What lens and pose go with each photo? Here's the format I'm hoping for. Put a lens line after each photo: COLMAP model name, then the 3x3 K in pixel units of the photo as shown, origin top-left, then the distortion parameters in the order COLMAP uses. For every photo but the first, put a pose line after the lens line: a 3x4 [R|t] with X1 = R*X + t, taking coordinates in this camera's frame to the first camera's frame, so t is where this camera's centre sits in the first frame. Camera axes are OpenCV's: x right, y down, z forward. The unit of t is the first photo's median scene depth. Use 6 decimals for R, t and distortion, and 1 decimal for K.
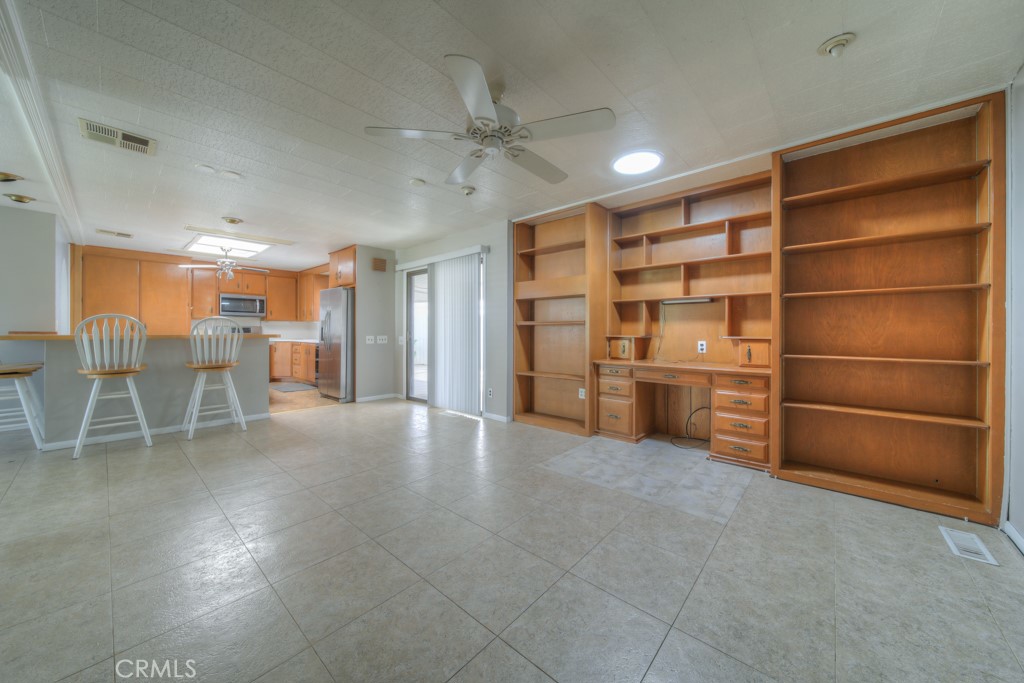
lens RADIAL K [[363.3, 0, 517.6], [0, 363.3, 328.5], [0, 0, 1]] dist [-0.002144, -0.000066]
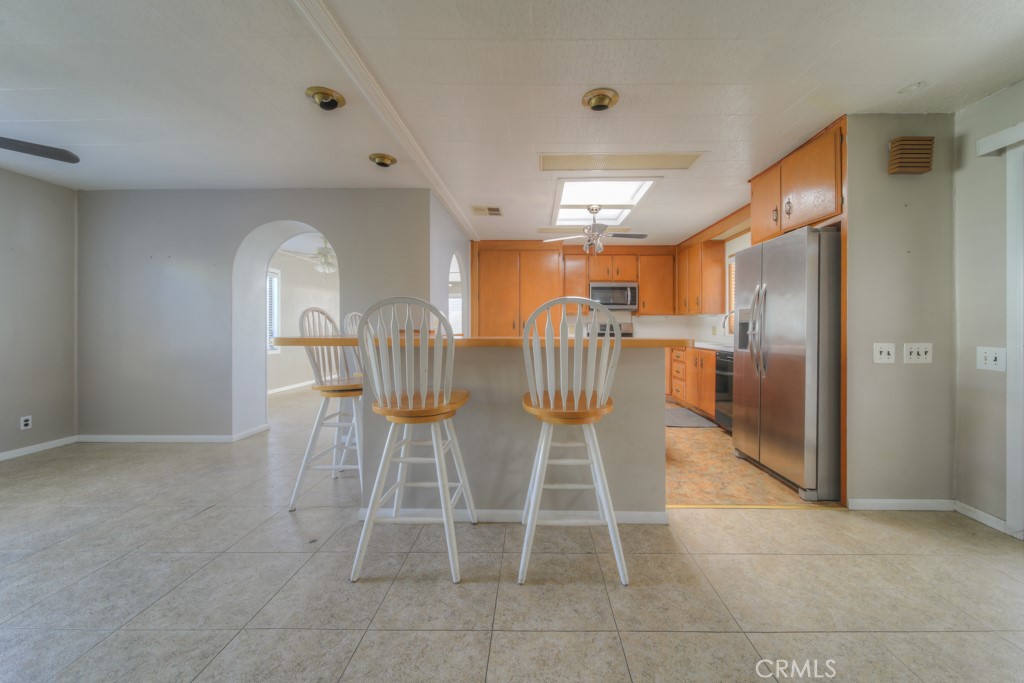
lens RADIAL K [[363.3, 0, 532.7], [0, 363.3, 328.1], [0, 0, 1]] dist [-0.002144, -0.000066]
pose [[0.653878, 0.001513, -0.756598, -0.367318], [0.004186, 0.999975, 0.005618, 0.000484], [0.756588, -0.006840, 0.653856, 0.472296]]
